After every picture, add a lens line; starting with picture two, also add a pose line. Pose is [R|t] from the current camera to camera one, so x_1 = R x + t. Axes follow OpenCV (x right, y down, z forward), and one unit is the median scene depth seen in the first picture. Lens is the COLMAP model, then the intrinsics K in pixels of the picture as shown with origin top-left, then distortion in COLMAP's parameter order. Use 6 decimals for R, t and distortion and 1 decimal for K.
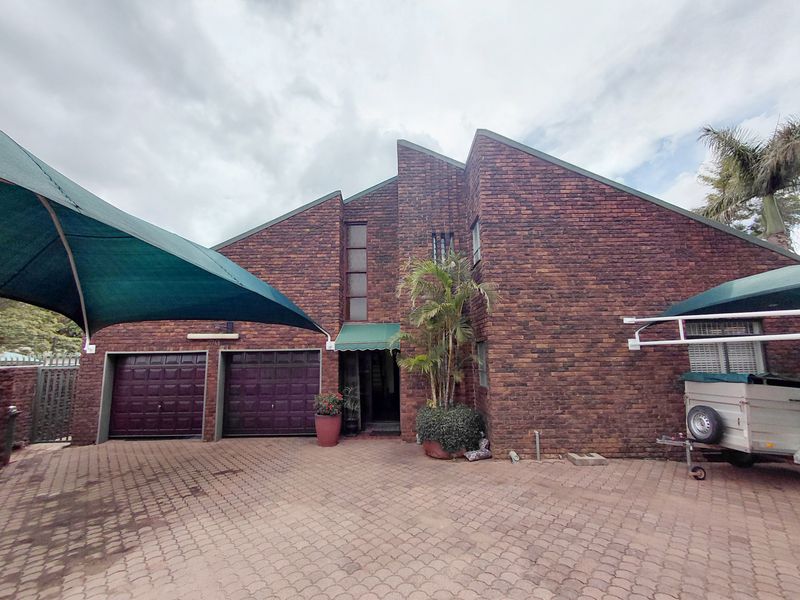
lens RADIAL K [[367.1, 0, 400.0], [0, 367.1, 300.0], [0, 0, 1]] dist [0.002181, 0.000280]
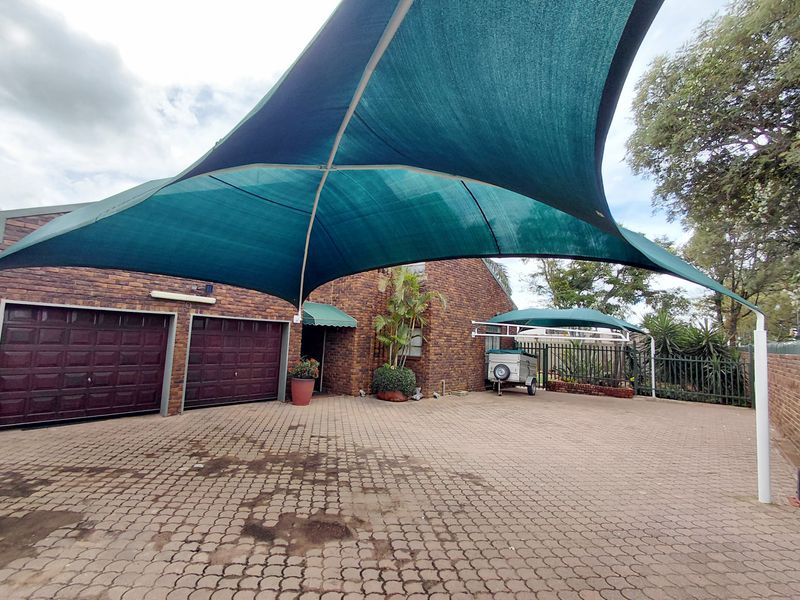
lens RADIAL K [[367.1, 0, 400.0], [0, 367.1, 300.0], [0, 0, 1]] dist [0.002181, 0.000280]
pose [[0.630419, 0.123559, 0.766358, -1.097522], [-0.174641, 0.984517, -0.015070, 0.037066], [-0.756355, -0.124338, 0.642237, 0.066000]]
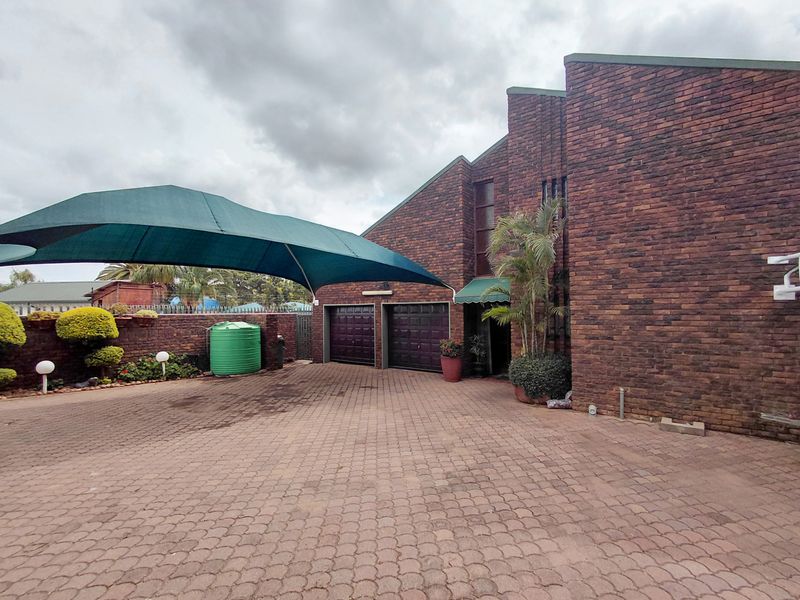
lens RADIAL K [[365.3, 0, 400.0], [0, 365.3, 300.0], [0, 0, 1]] dist [-0.002200, -0.000138]
pose [[0.809108, -0.009962, -0.587576, 0.433890], [0.084289, 0.991485, 0.099258, 0.000060], [0.581584, -0.129836, 0.803058, -0.026304]]
